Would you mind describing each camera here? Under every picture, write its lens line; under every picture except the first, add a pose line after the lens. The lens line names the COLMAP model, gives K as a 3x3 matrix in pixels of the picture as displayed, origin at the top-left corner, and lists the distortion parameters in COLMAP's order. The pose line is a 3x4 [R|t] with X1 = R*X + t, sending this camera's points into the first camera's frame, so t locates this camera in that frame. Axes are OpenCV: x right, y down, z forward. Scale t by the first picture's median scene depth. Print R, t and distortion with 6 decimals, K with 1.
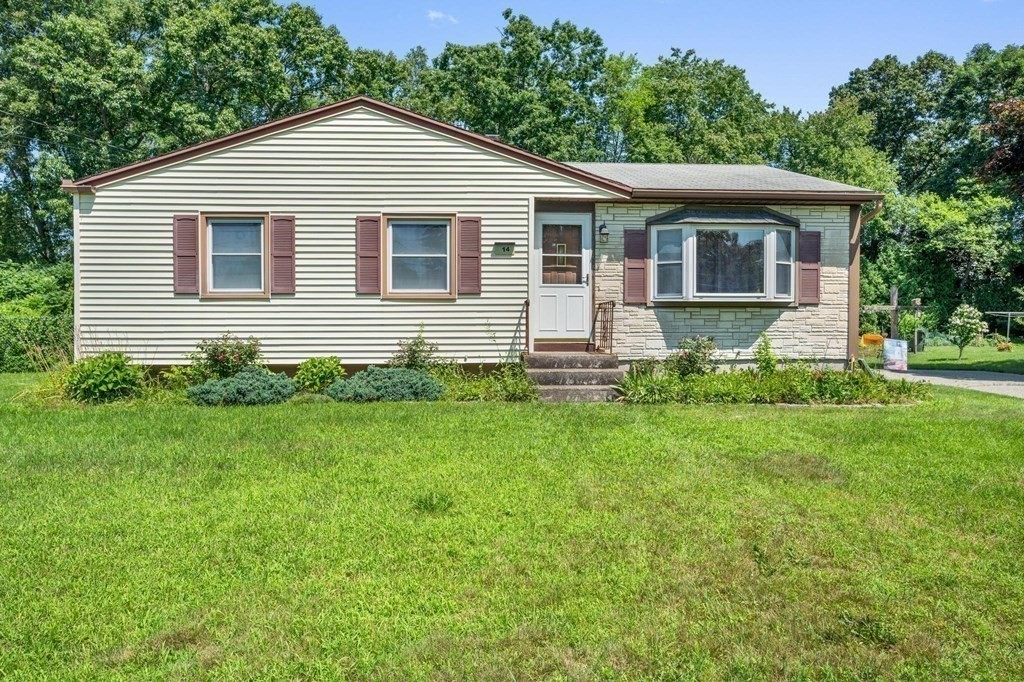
lens RADIAL K [[674.7, 0, 515.2], [0, 674.7, 345.2], [0, 0, 1]] dist [-0.021525, 0.026006]
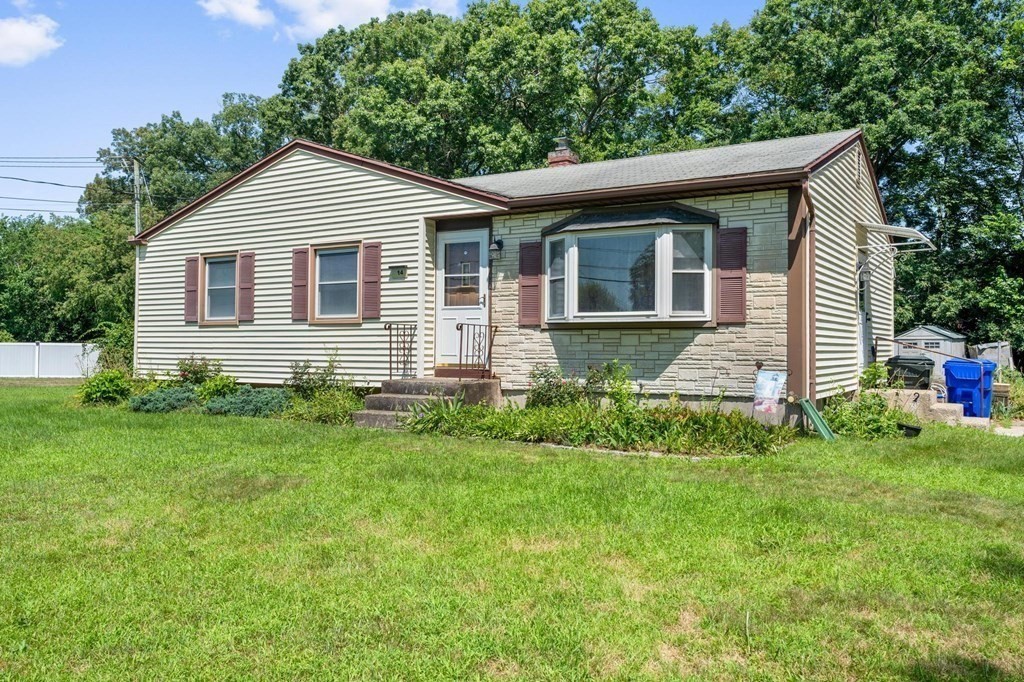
lens RADIAL K [[824.6, 0, 511.9], [0, 824.6, 339.4], [0, 0, 1]] dist [0.008752, -0.003606]
pose [[0.823630, -0.001438, -0.567126, 0.775270], [-0.021302, 0.999213, -0.033470, -0.007102], [0.566728, 0.039648, 0.822951, 0.097822]]
